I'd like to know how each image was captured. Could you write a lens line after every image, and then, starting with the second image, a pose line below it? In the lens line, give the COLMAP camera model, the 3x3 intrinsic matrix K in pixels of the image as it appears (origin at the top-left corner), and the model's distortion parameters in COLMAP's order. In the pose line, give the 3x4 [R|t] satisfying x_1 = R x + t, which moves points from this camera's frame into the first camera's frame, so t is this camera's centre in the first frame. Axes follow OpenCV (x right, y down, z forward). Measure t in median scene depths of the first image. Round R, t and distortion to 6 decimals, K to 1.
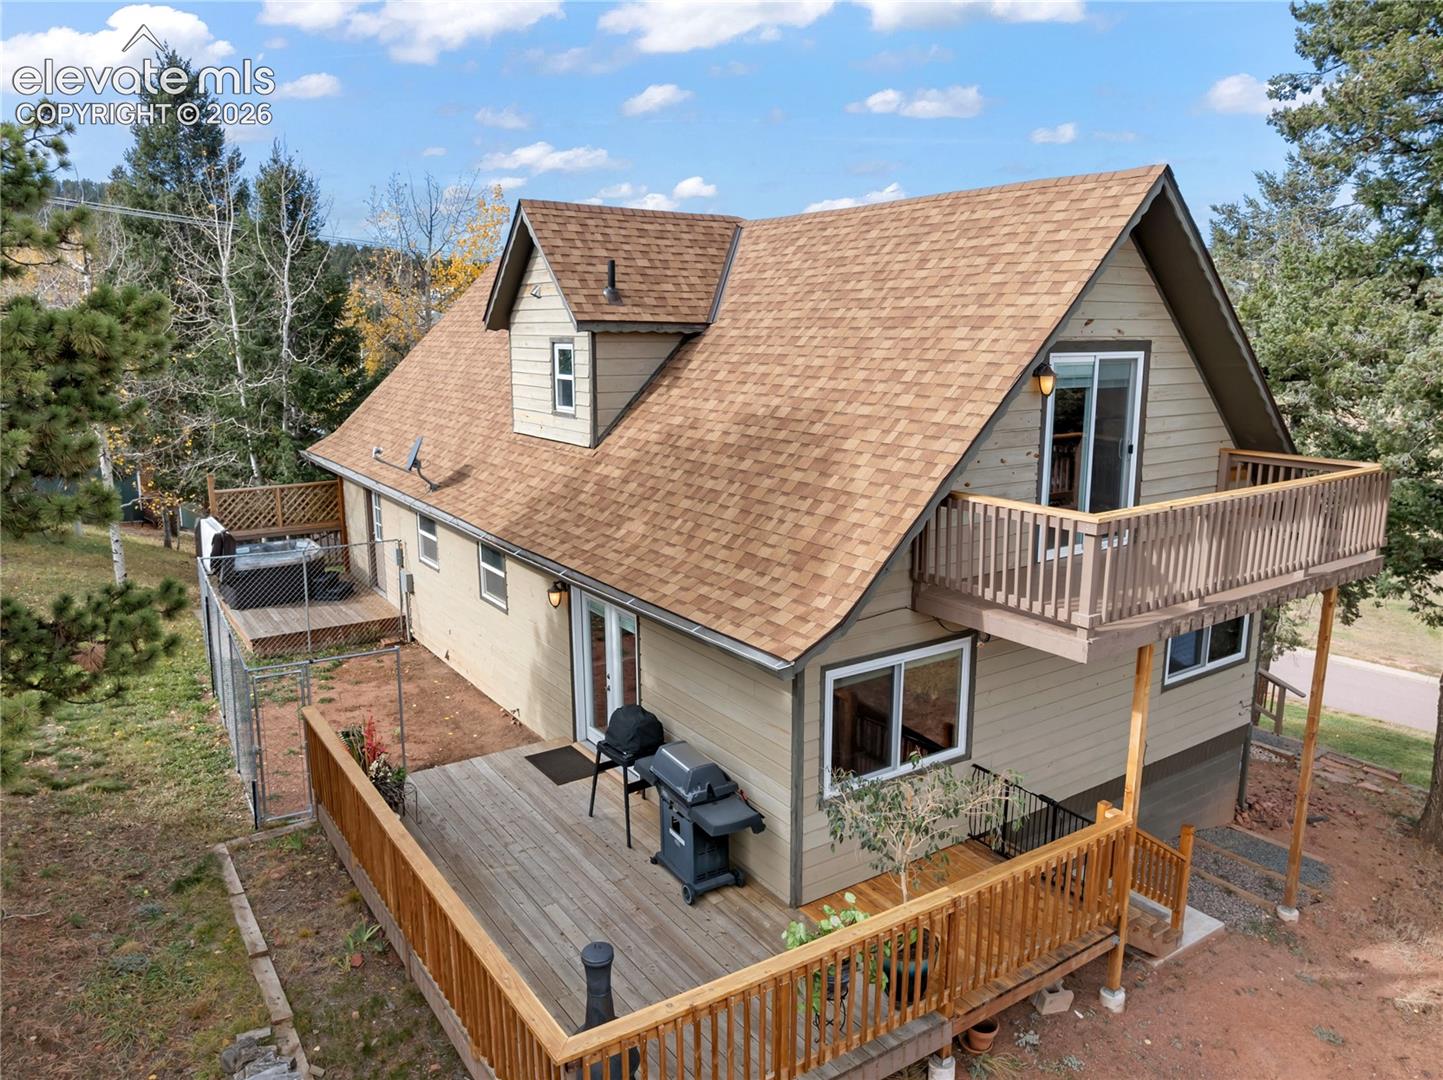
lens RADIAL K [[1021.1, 0, 702.1], [0, 1021.1, 532.4], [0, 0, 1]] dist [-0.041752, 0.003829]
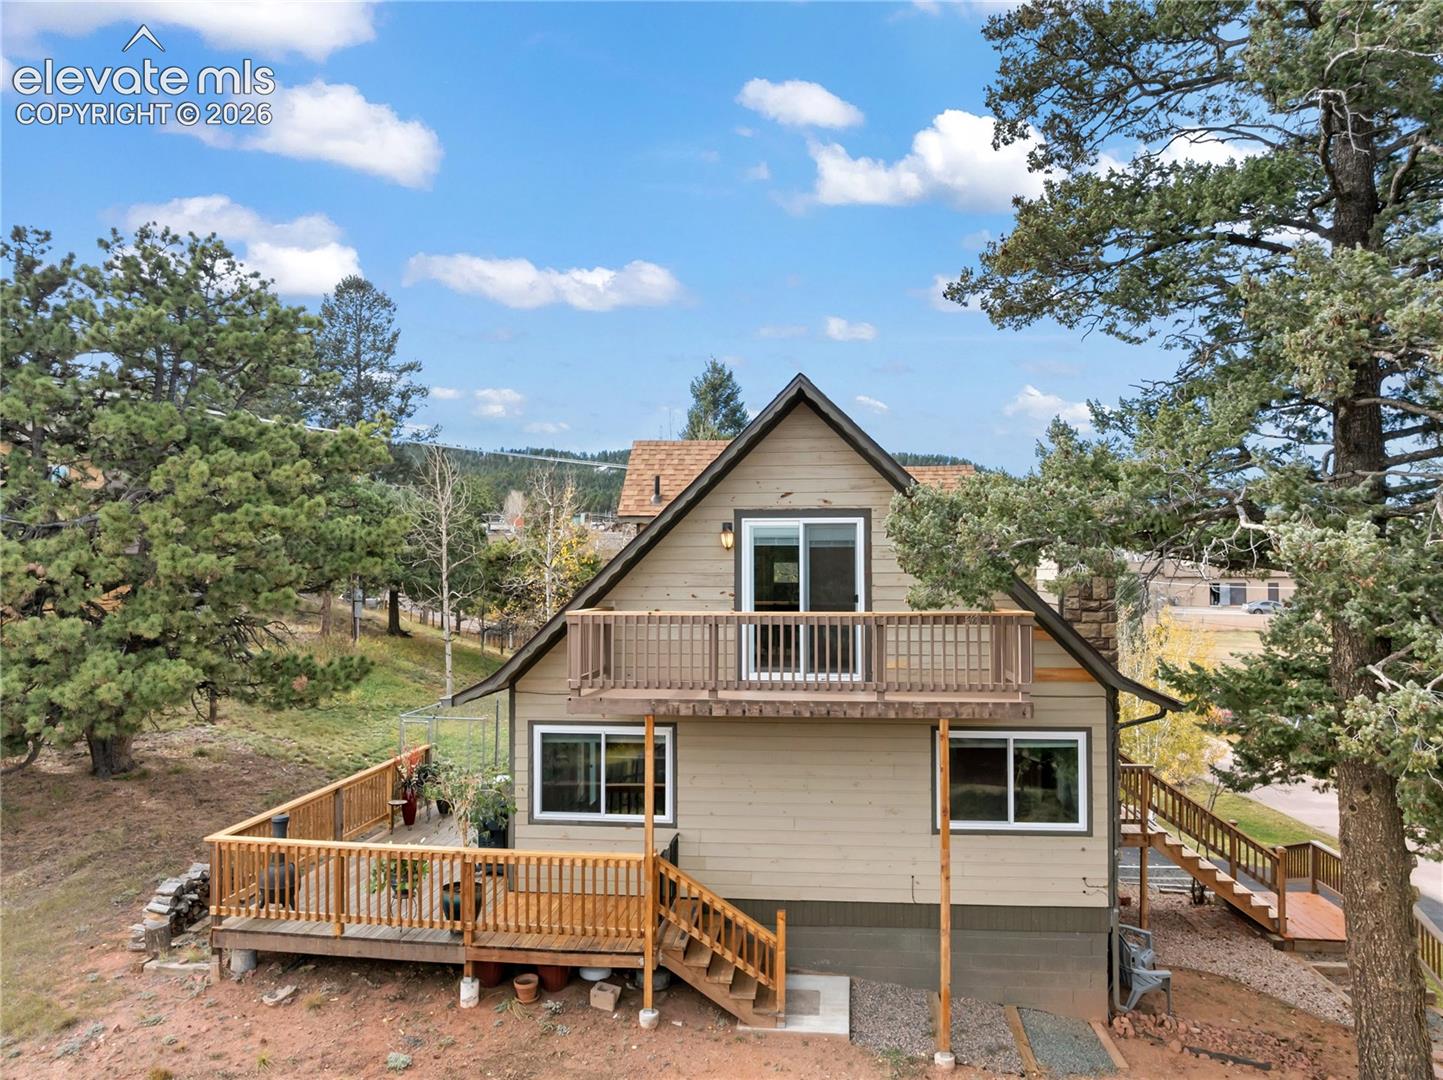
lens RADIAL K [[988.1, 0, 721.5], [0, 988.1, 540.0], [0, 0, 1]] dist [-0.003043, -0.100183]
pose [[0.767205, -0.021619, -0.641038, 1.100849], [-0.124322, 0.975466, -0.181688, 0.085233], [0.629238, 0.219087, 0.745694, 0.022835]]
